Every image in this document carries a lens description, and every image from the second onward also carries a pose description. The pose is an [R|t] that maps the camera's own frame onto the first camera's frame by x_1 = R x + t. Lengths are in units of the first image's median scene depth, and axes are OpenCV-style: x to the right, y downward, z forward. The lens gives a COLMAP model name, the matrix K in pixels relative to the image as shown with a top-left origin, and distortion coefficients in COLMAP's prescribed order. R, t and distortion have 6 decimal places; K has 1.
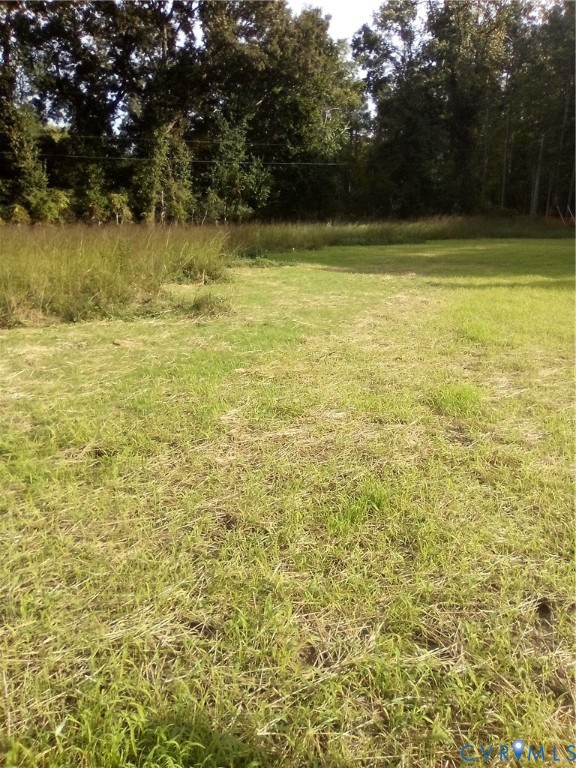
lens RADIAL K [[600.0, 0, 288.0], [0, 600.0, 384.0], [0, 0, 1]] dist [0.001911, 0.002760]
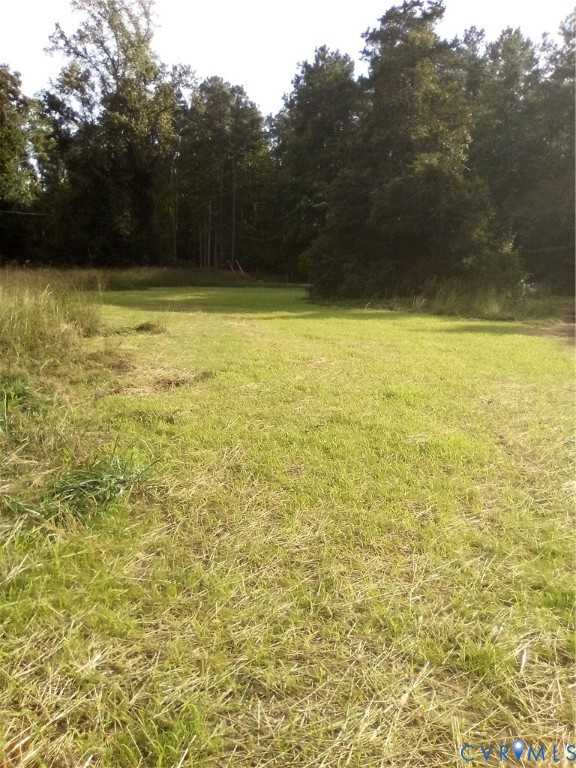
lens RADIAL K [[600.0, 0, 288.0], [0, 600.0, 384.0], [0, 0, 1]] dist [0.001911, 0.002760]
pose [[0.854136, -0.070770, 0.515213, -0.090115], [0.108899, 0.993073, -0.044127, 0.017838], [-0.508521, 0.093796, 0.855926, -0.076702]]
